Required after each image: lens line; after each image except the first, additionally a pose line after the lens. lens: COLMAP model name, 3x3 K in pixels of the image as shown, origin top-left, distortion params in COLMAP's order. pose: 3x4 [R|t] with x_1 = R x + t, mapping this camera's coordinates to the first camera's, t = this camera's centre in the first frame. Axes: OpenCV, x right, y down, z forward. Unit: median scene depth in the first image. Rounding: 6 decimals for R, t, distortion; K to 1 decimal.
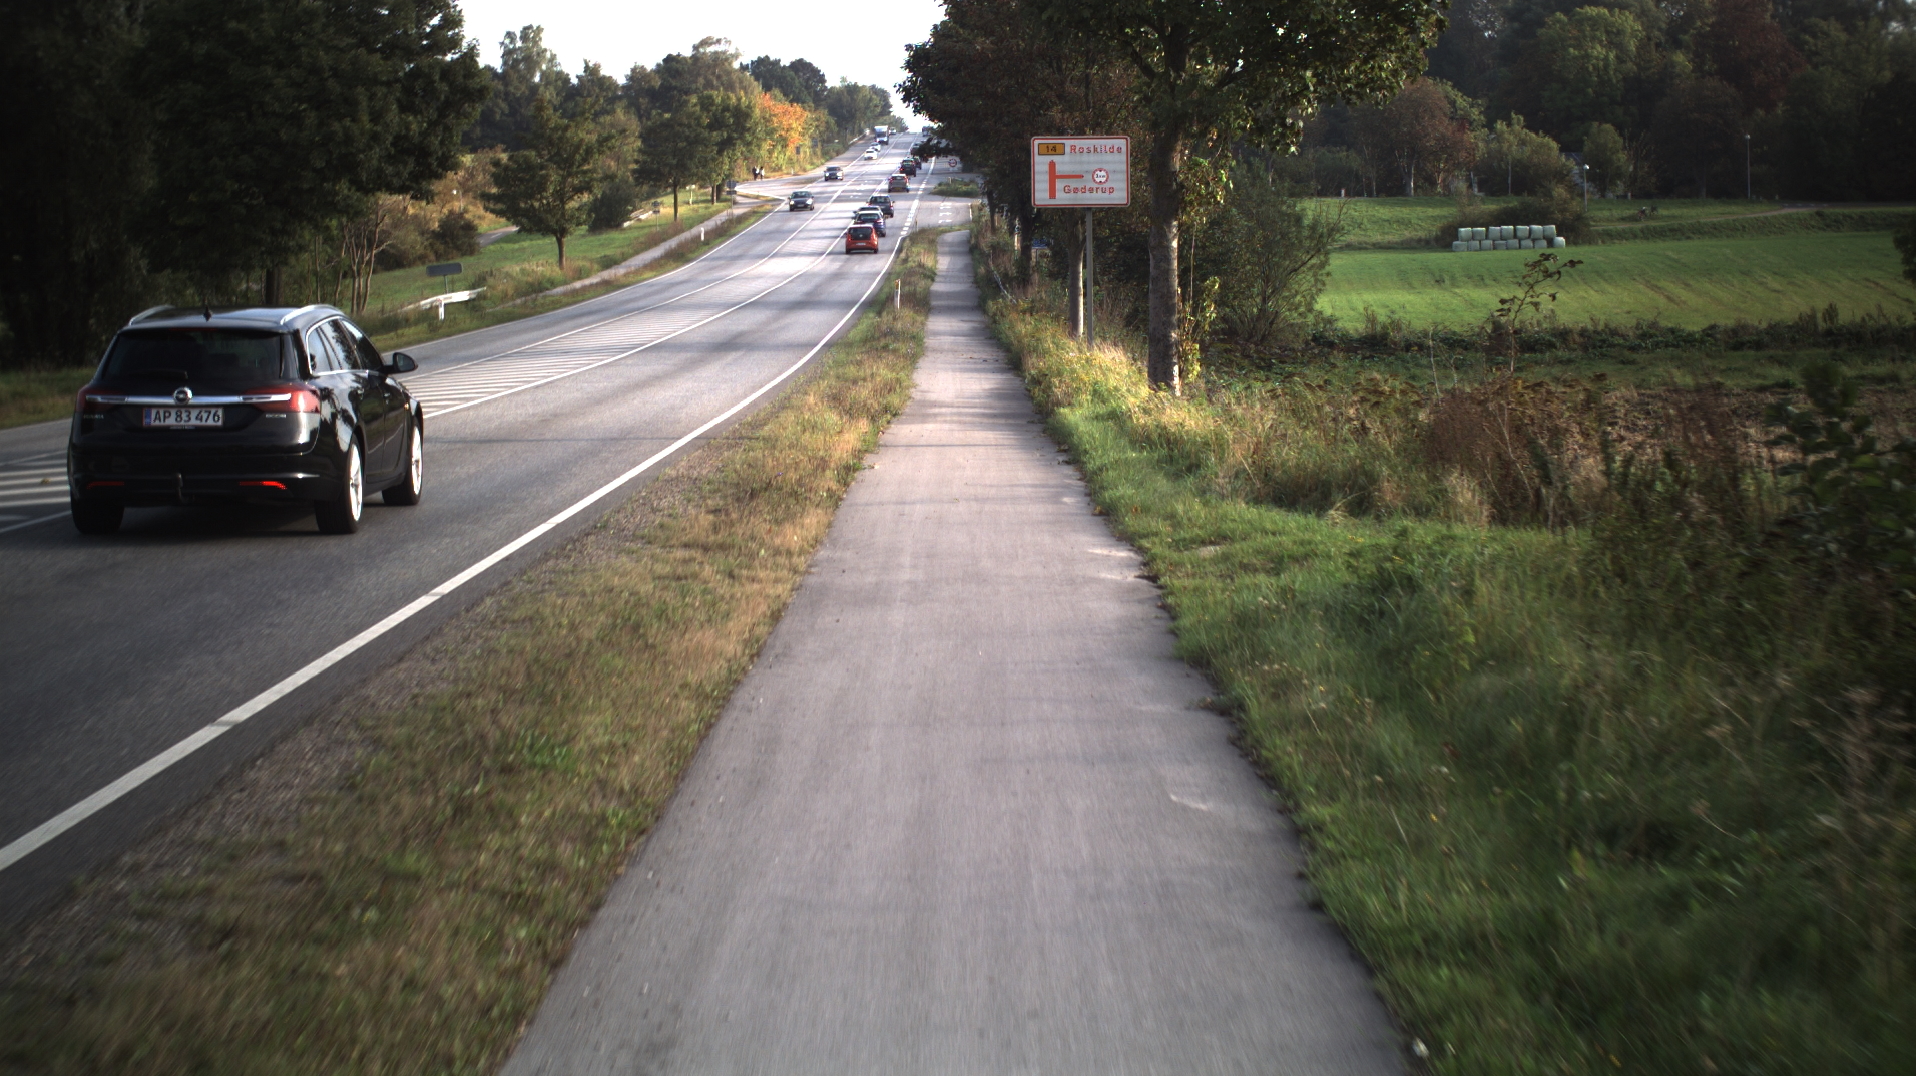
lens RADIAL K [[3336.7, 0, 958.0], [0, 3336.7, 538.0], [0, 0, 1]] dist [-0.250305, 0.122445]
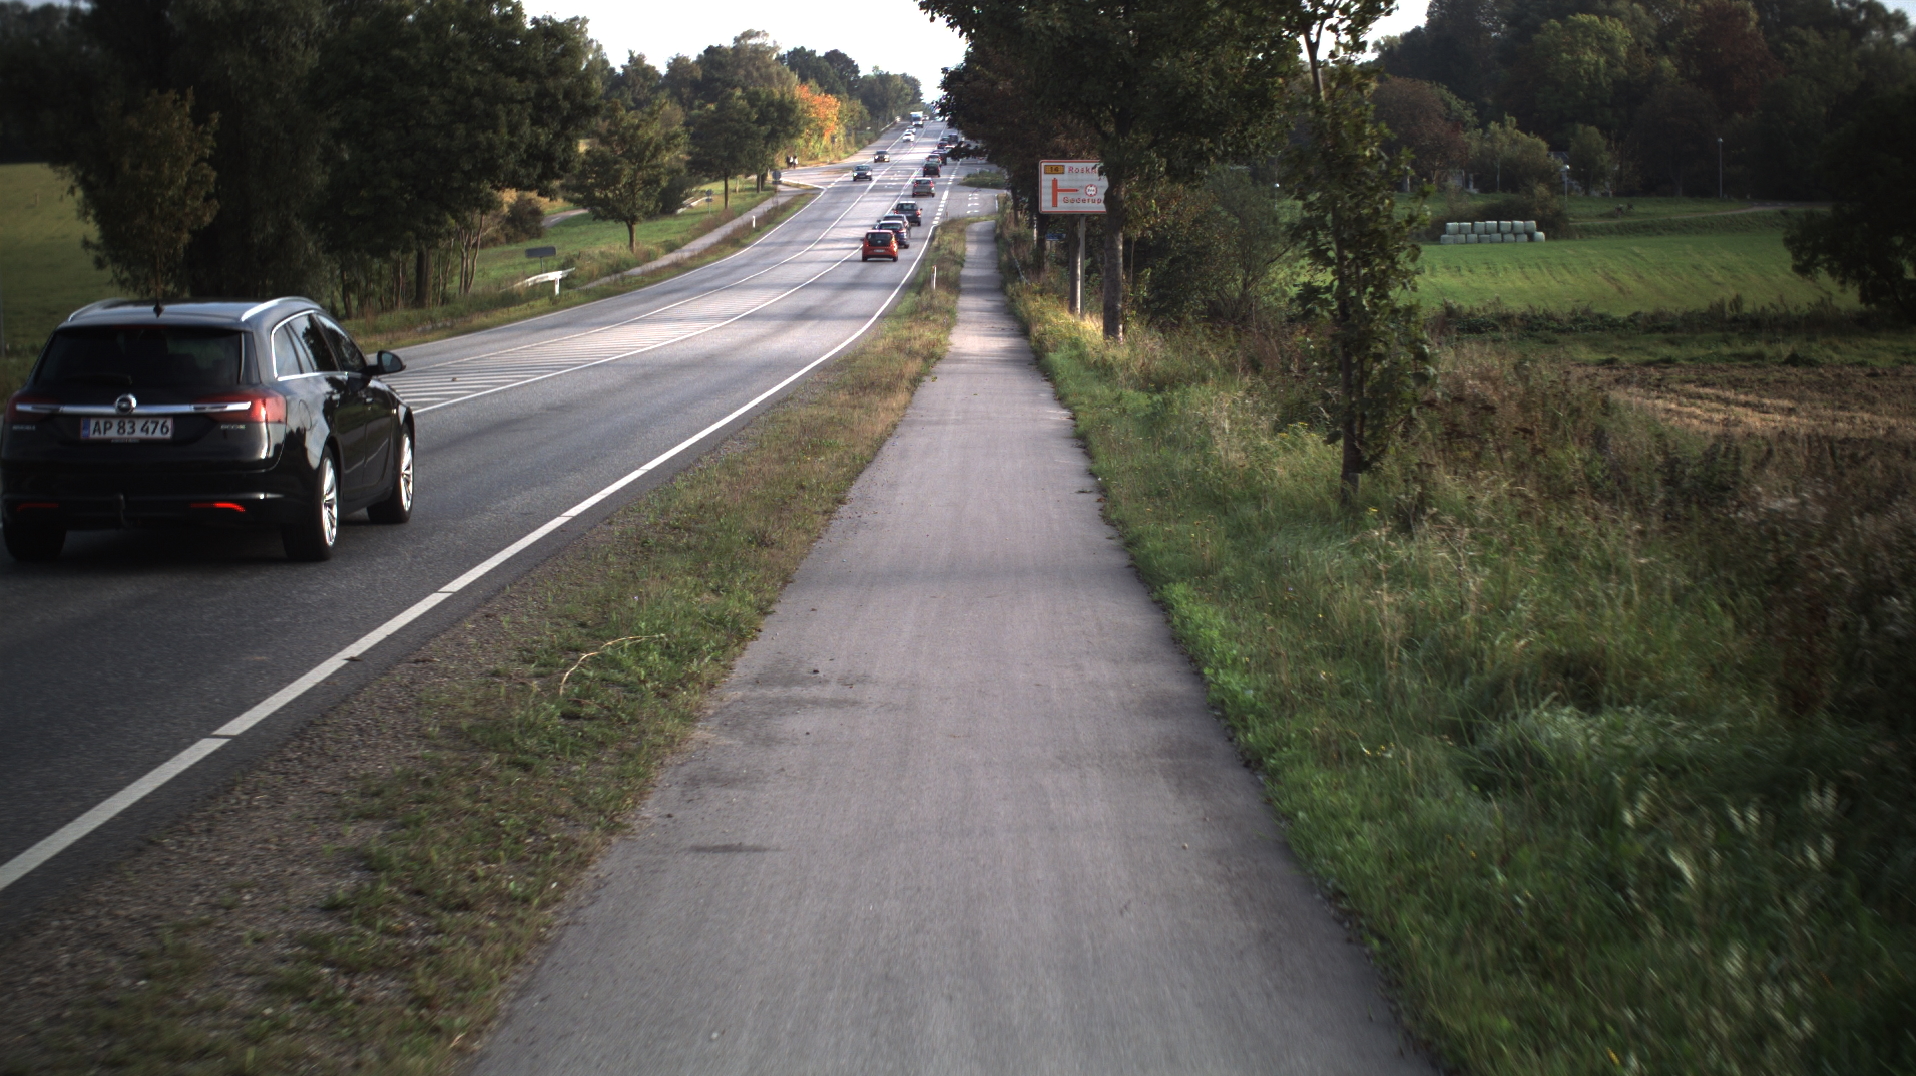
lens RADIAL K [[3336.7, 0, 958.0], [0, 3336.7, 538.0], [0, 0, 1]] dist [-0.250305, 0.122445]
pose [[0.999911, 0.011195, -0.007196, 0.000399], [-0.011162, 0.999927, 0.004723, 0.011577], [0.007248, -0.004642, 0.999963, -0.156775]]
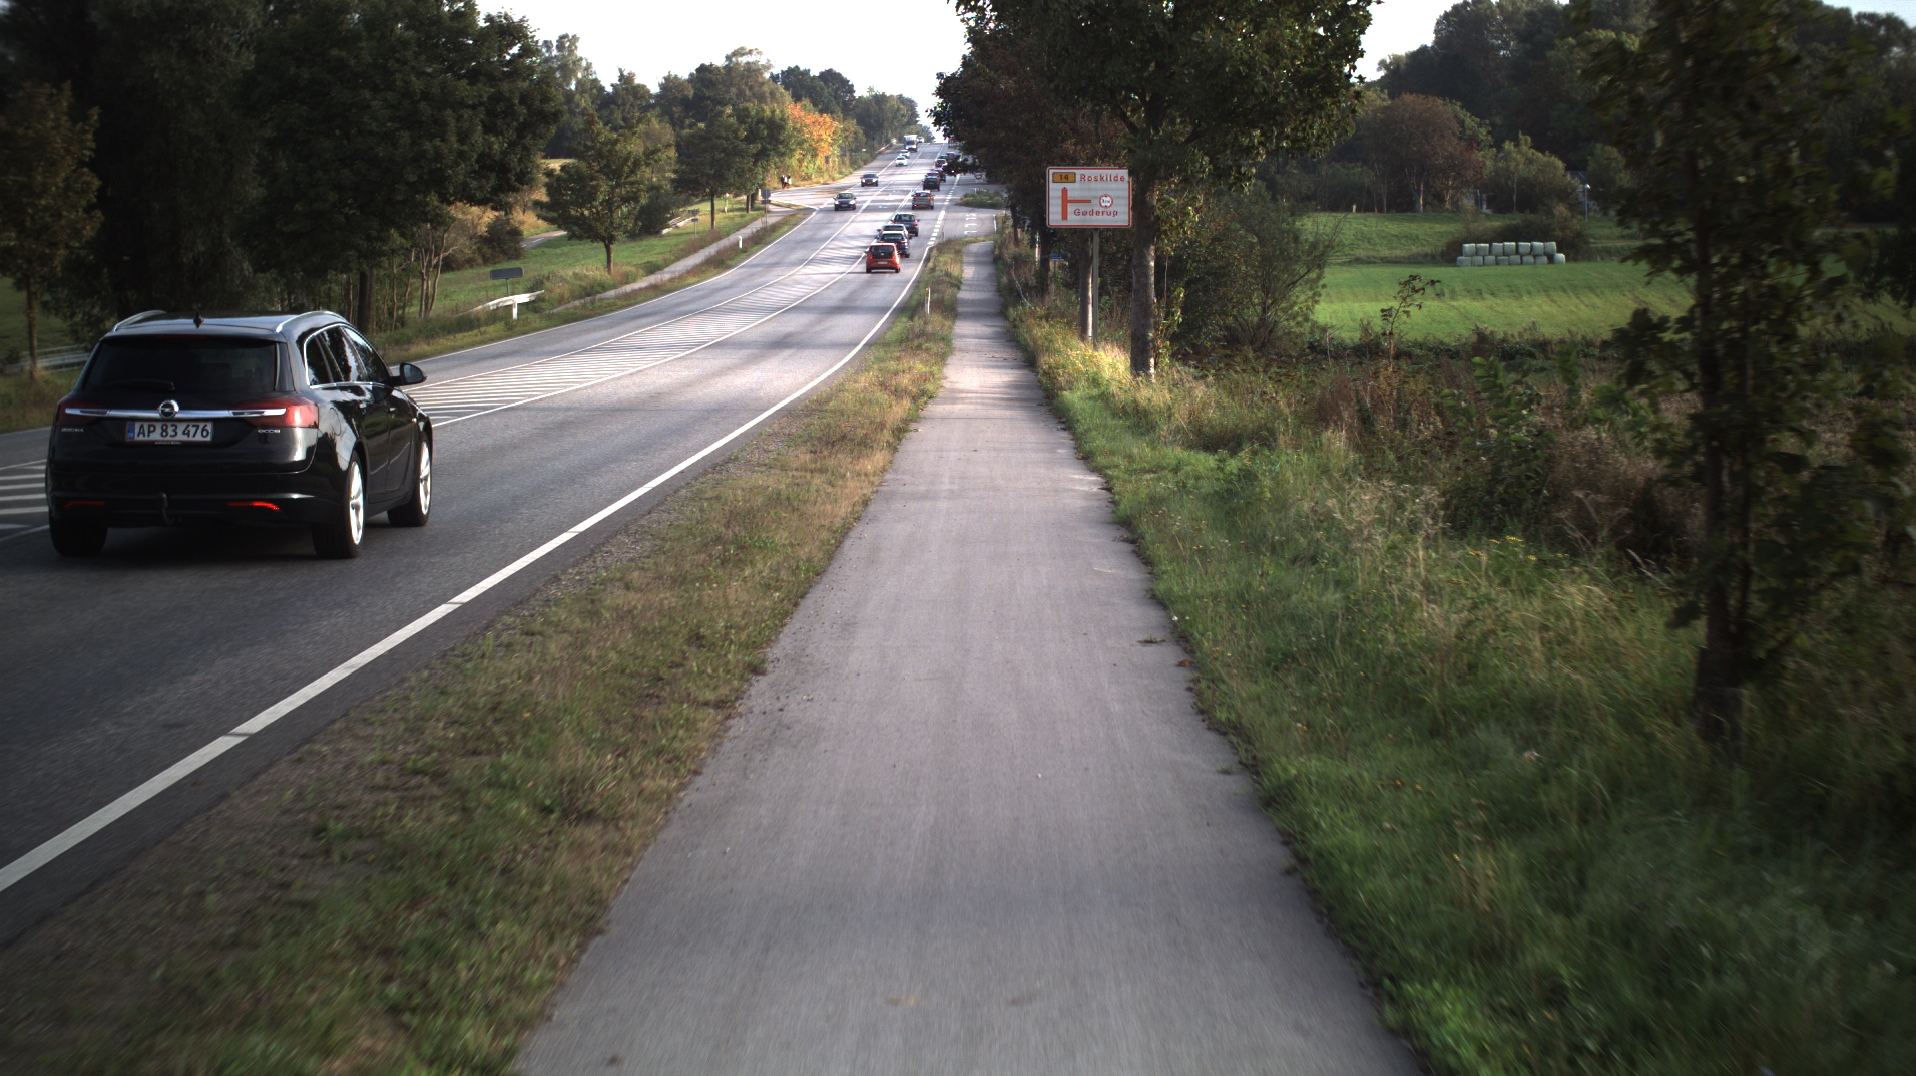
lens RADIAL K [[3336.7, 0, 958.0], [0, 3336.7, 538.0], [0, 0, 1]] dist [-0.250305, 0.122445]
pose [[0.999913, 0.011611, -0.006329, -0.000085], [-0.011626, 0.999930, -0.002325, 0.005884], [0.006302, 0.002398, 0.999977, -0.078302]]
